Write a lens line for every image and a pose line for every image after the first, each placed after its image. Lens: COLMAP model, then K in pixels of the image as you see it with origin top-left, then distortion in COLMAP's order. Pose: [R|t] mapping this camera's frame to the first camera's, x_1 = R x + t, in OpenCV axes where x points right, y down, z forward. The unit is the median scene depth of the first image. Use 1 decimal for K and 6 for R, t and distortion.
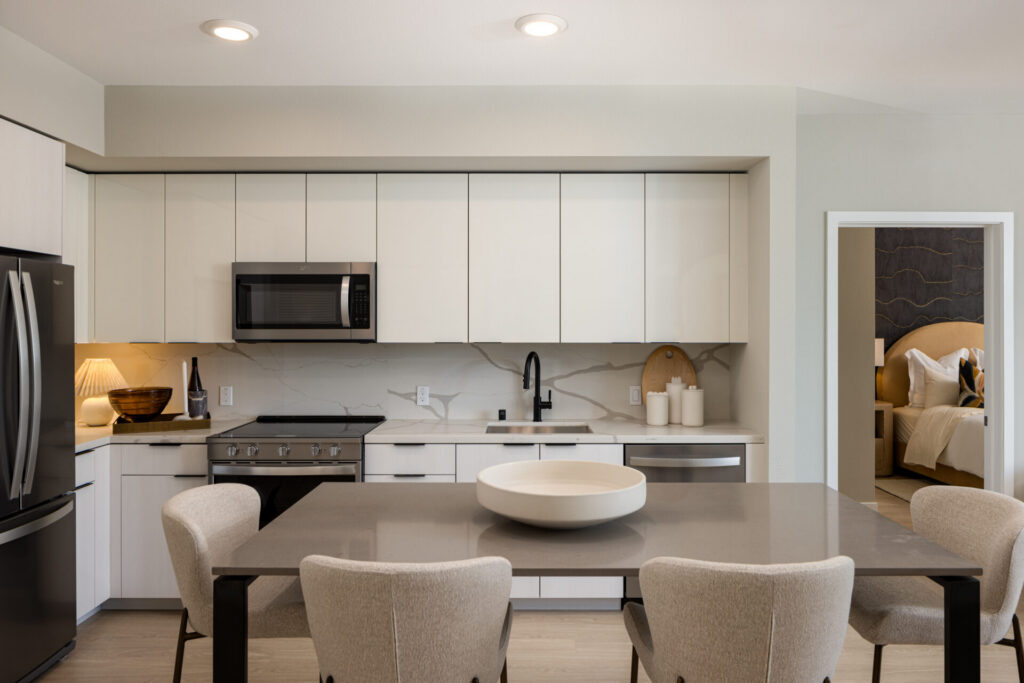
lens RADIAL K [[708.5, 0, 518.9], [0, 708.5, 327.2], [0, 0, 1]] dist [0.000021, -0.000878]
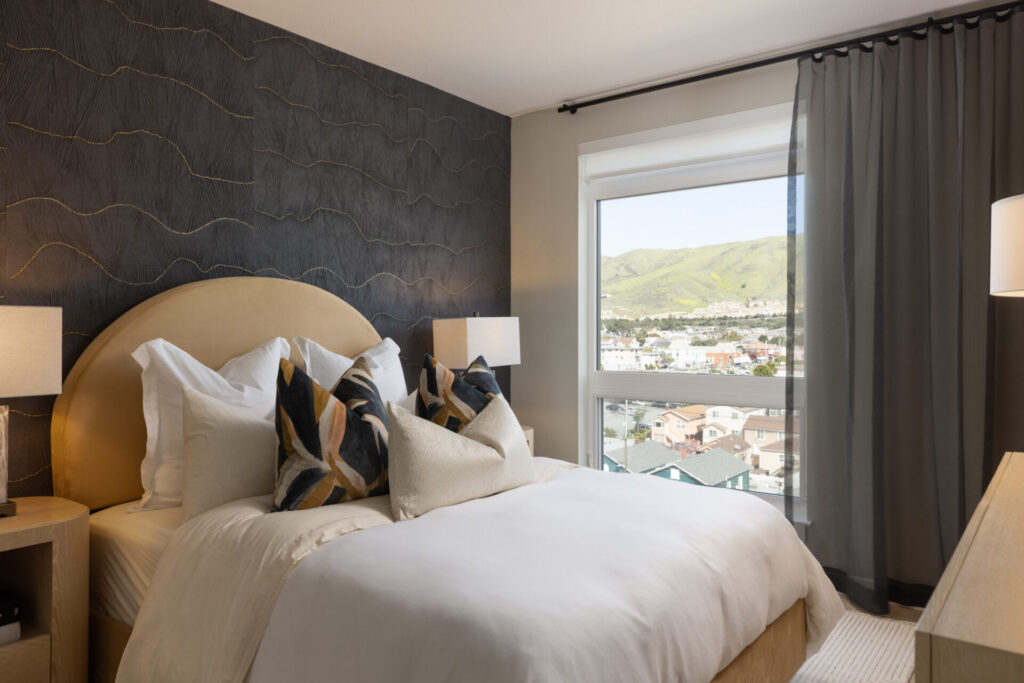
lens RADIAL K [[708.5, 0, 518.9], [0, 708.5, 327.2], [0, 0, 1]] dist [0.000021, -0.000878]
pose [[0.600083, 0.010314, 0.799871, 0.386108], [0.001624, 0.999899, -0.014112, 0.030200], [-0.799936, 0.009768, 0.600006, 0.648630]]
